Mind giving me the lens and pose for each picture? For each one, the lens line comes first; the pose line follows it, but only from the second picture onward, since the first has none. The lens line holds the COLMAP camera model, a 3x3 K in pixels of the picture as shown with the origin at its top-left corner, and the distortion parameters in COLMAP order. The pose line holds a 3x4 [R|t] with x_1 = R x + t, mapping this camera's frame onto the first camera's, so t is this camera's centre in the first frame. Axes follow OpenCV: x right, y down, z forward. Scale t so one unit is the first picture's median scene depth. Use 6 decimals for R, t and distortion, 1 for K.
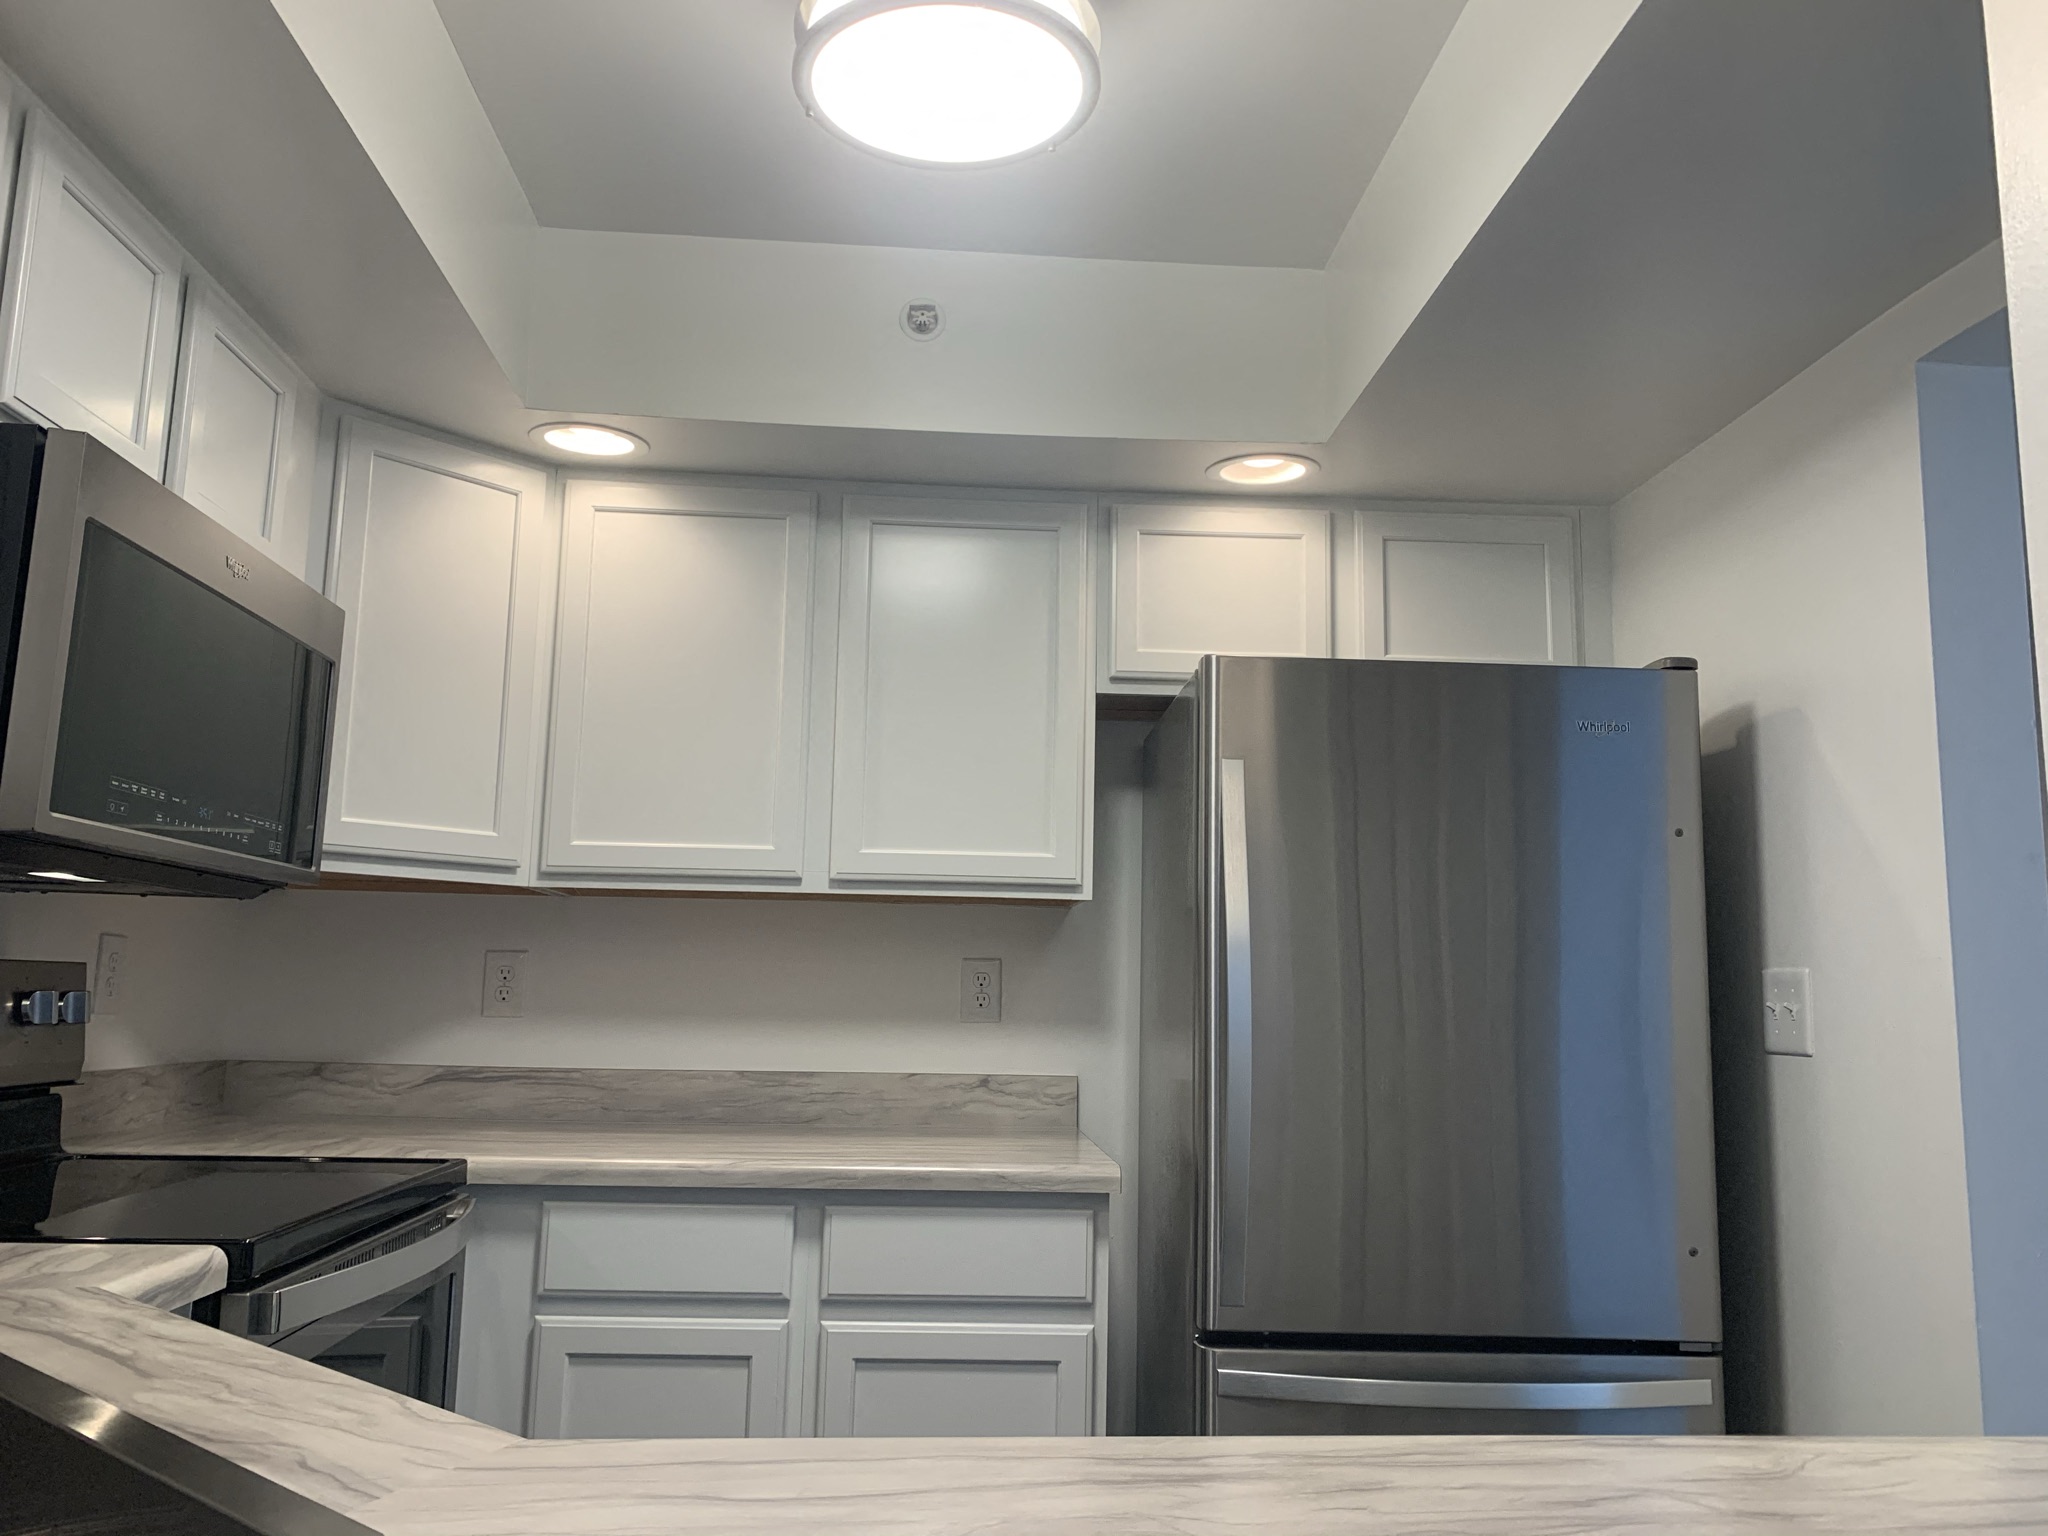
lens RADIAL K [[1536.4, 0, 1024.0], [0, 1536.4, 768.0], [0, 0, 1]] dist [-0.001371, 0.001862]
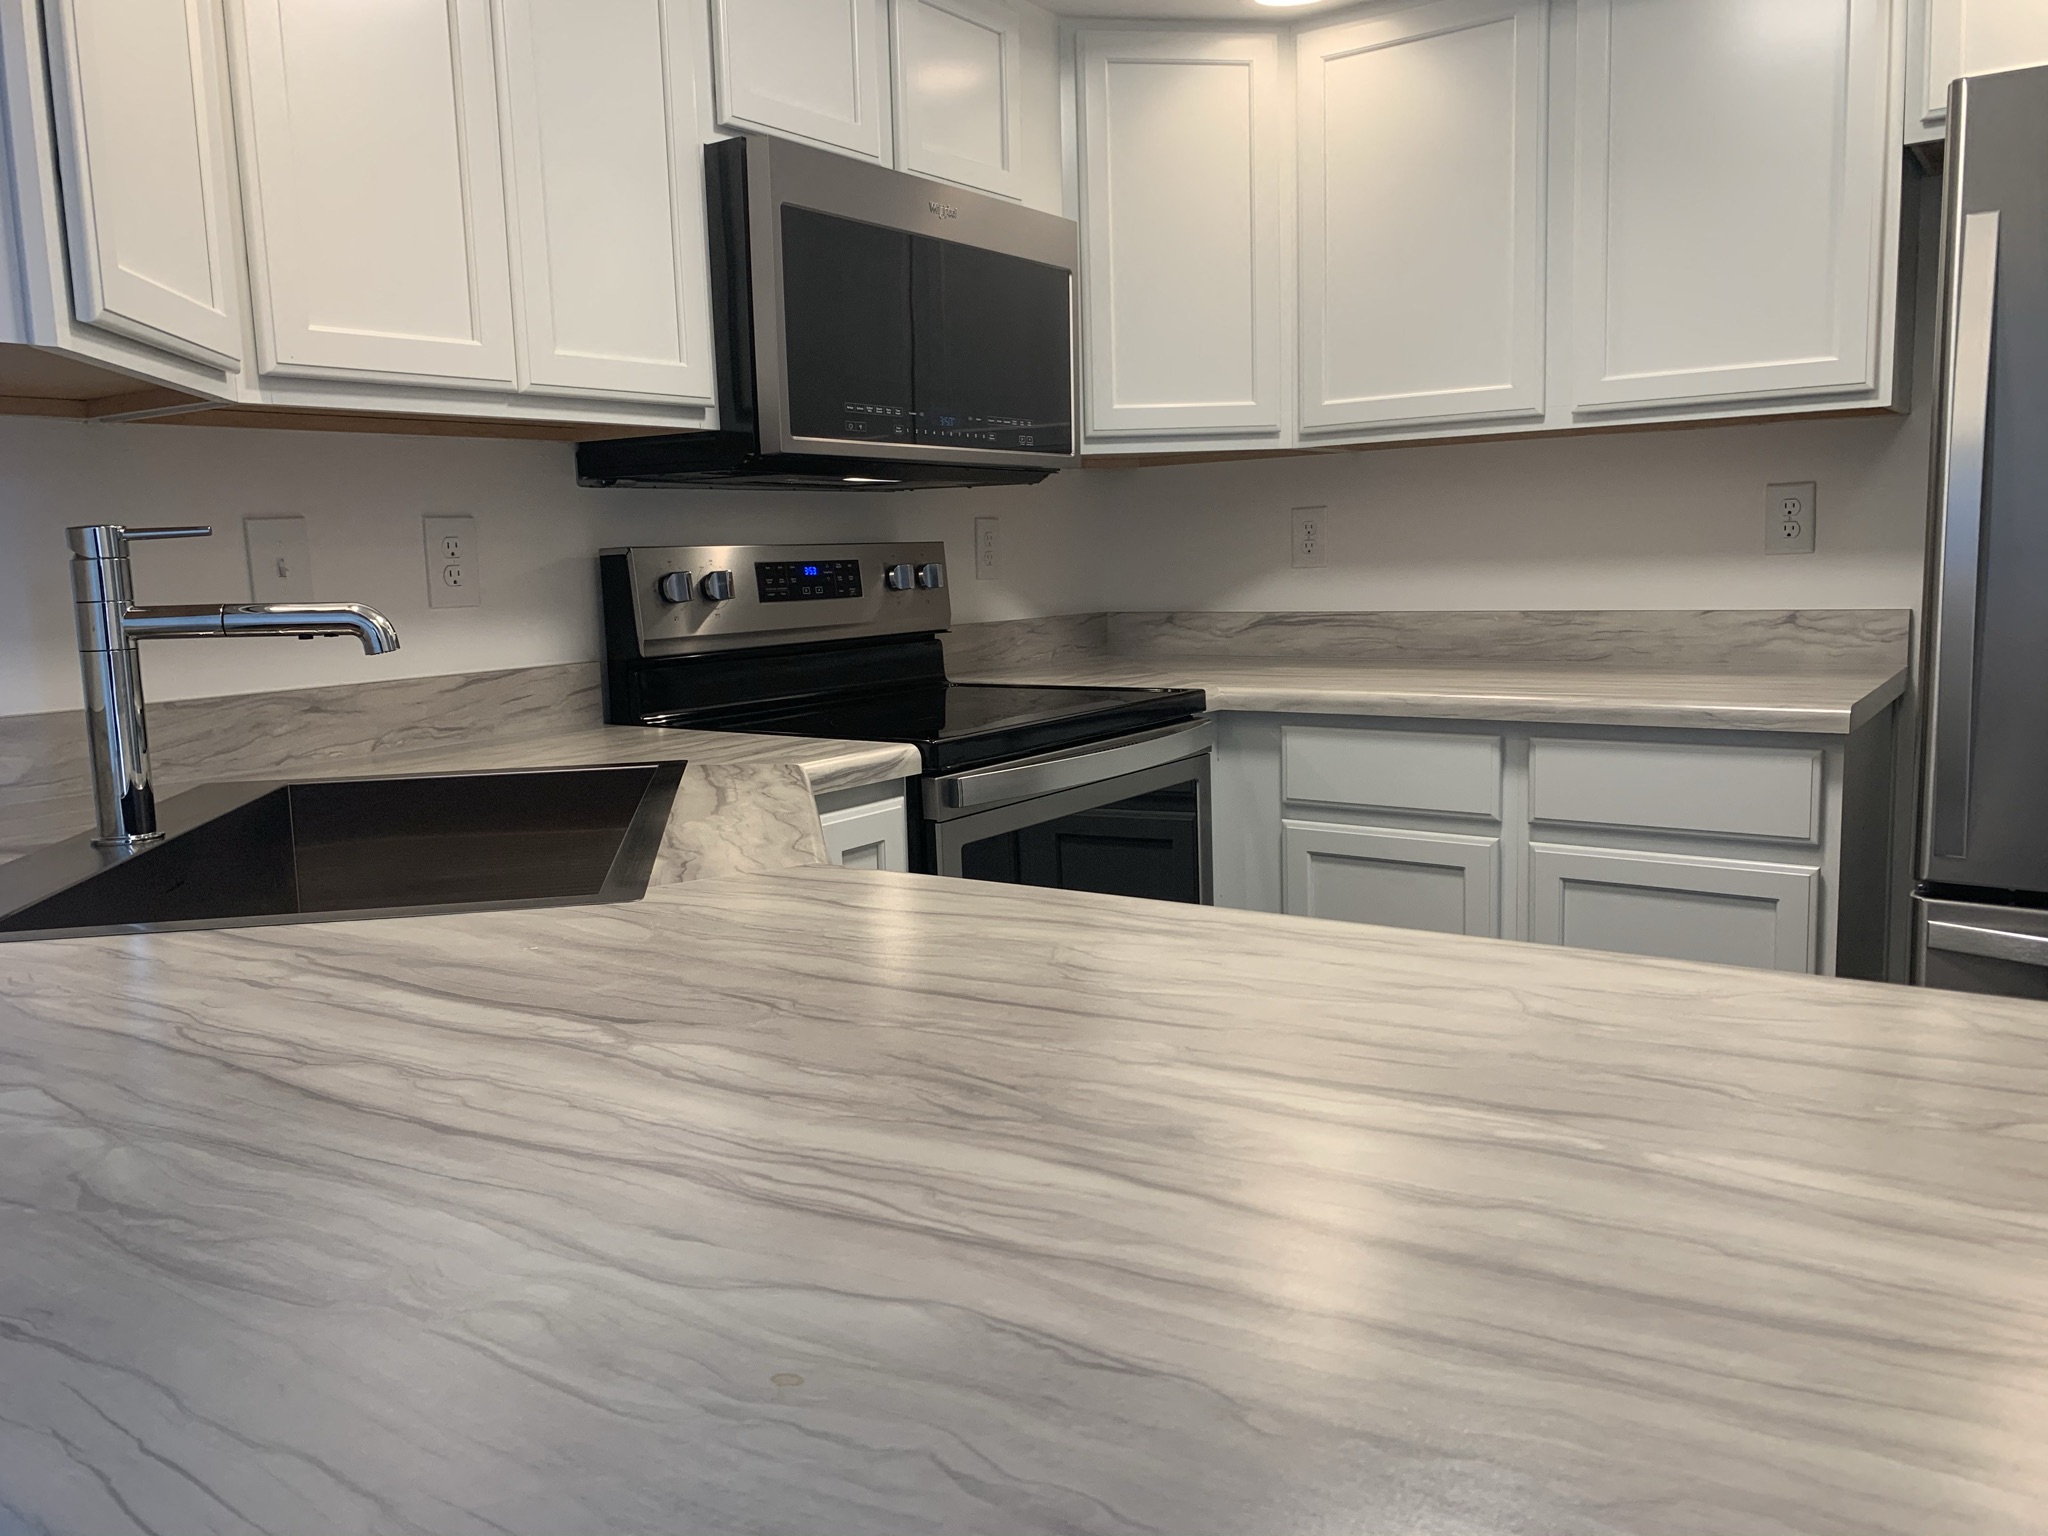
lens RADIAL K [[1524.1, 0, 1027.9], [0, 1524.1, 823.7], [0, 0, 1]] dist [-0.063506, 0.055372]
pose [[0.770147, 0.064360, -0.634611, 0.261501], [0.144860, 0.951254, 0.272271, 0.011875], [0.621200, -0.301618, 0.723282, 0.028510]]
